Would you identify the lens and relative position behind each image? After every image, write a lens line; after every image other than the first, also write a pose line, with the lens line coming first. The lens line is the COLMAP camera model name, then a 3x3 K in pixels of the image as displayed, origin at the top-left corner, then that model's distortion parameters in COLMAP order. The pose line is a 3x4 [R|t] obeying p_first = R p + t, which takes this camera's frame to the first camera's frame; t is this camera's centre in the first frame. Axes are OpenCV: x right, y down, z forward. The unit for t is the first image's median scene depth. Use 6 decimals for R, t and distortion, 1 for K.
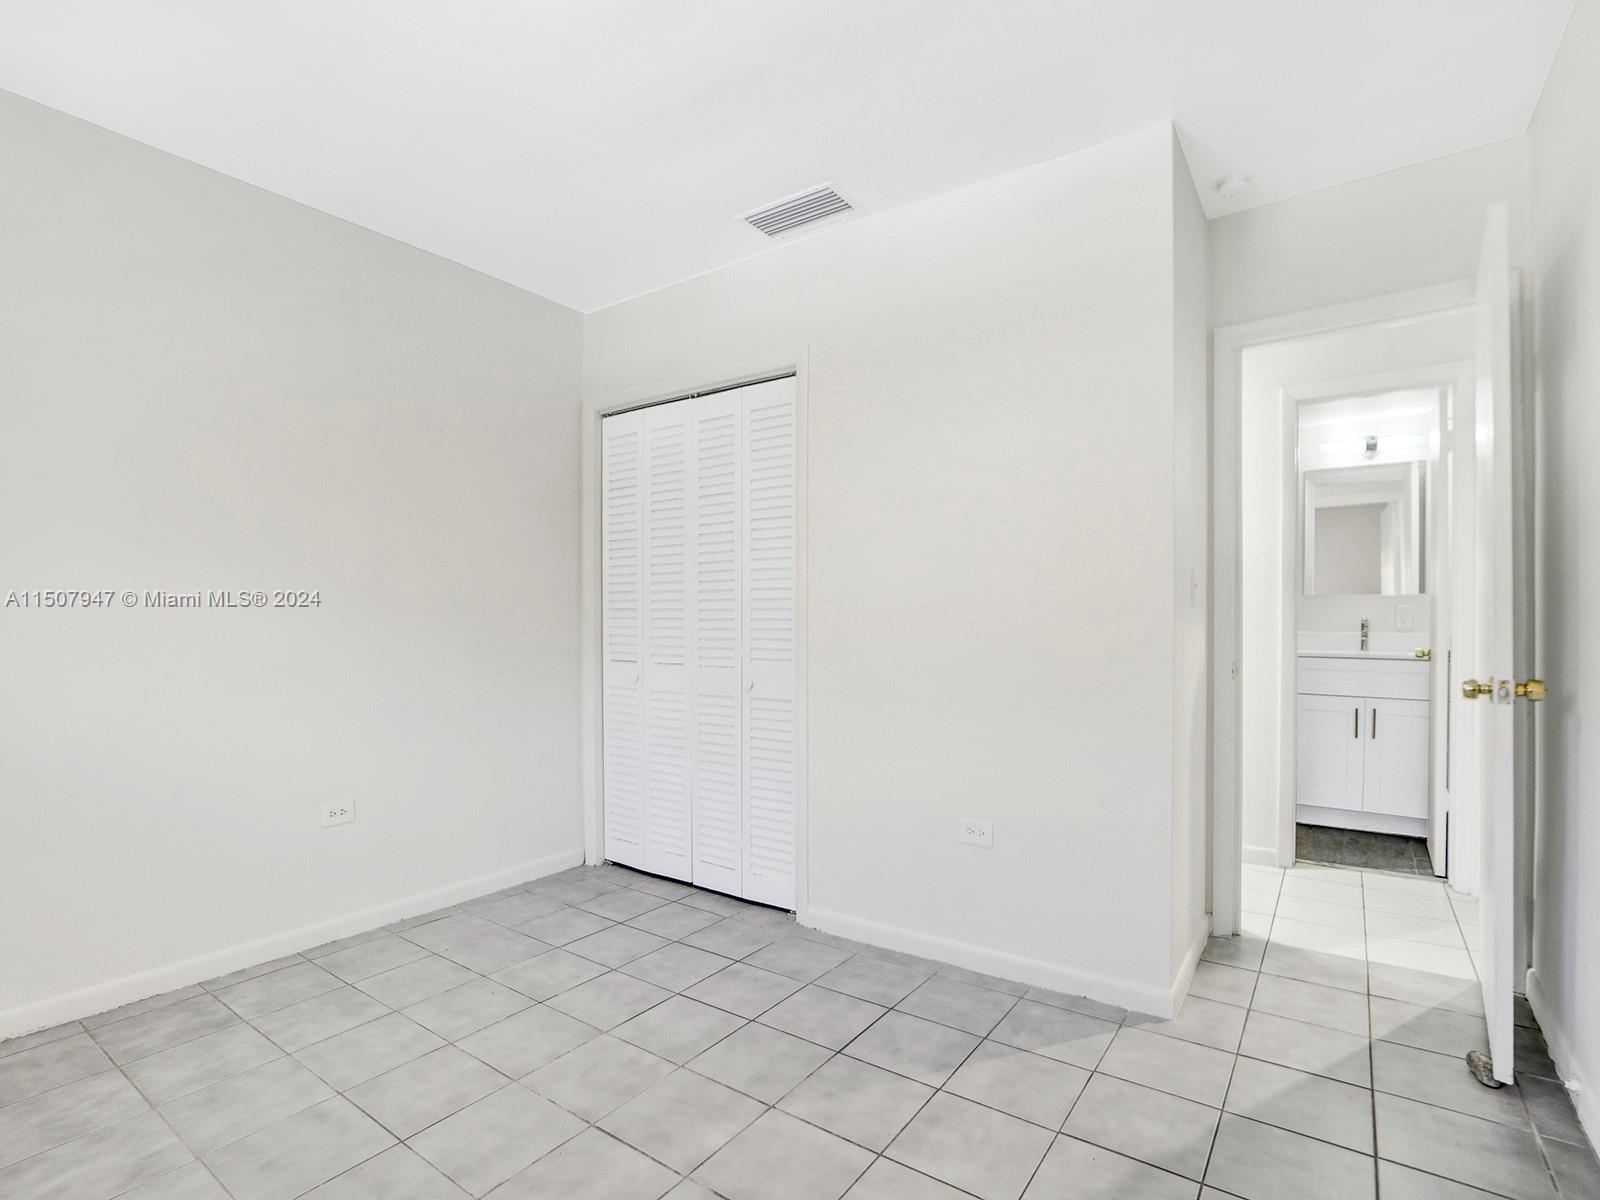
lens RADIAL K [[787.9, 0, 795.1], [0, 787.9, 607.2], [0, 0, 1]] dist [-0.003895, 0.008132]
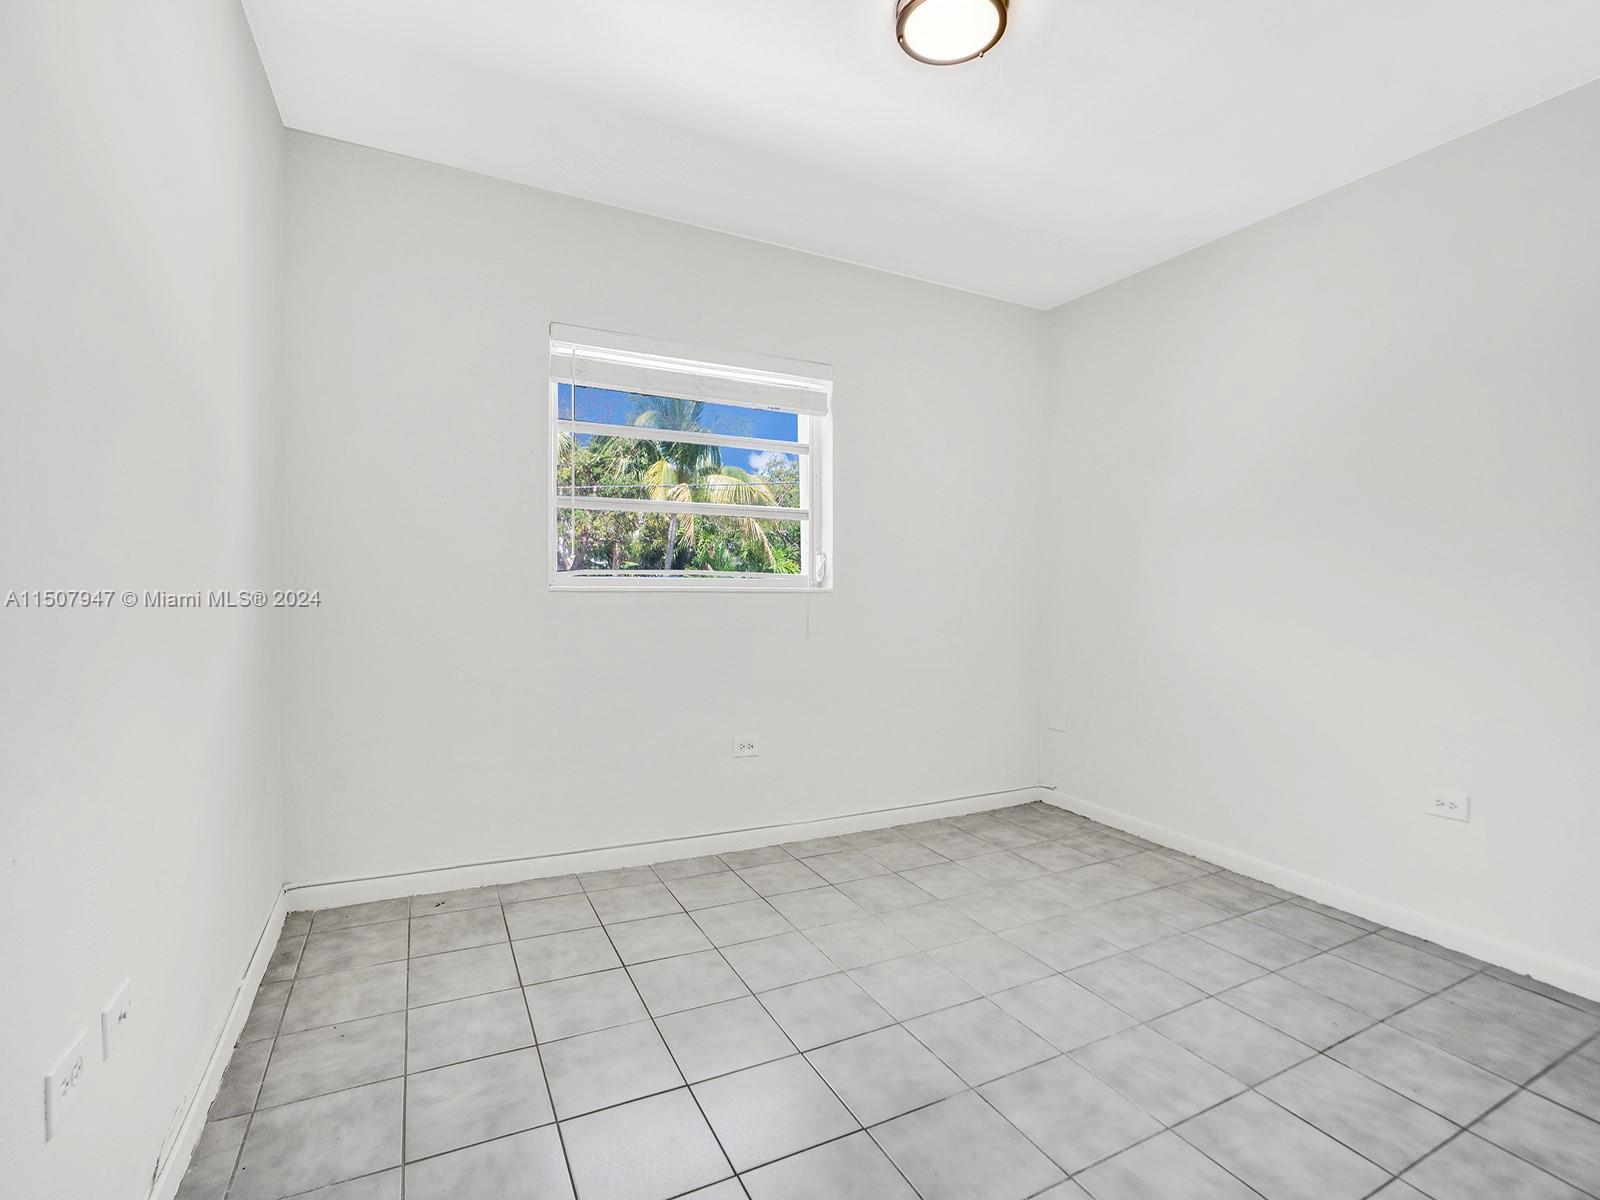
lens RADIAL K [[787.9, 0, 795.1], [0, 787.9, 595.7], [0, 0, 1]] dist [-0.003895, 0.008132]
pose [[-0.464845, -0.003149, -0.885386, 0.694168], [-0.000284, 0.999994, -0.003408, 0.035132], [0.885392, -0.001333, -0.464844, 0.956274]]
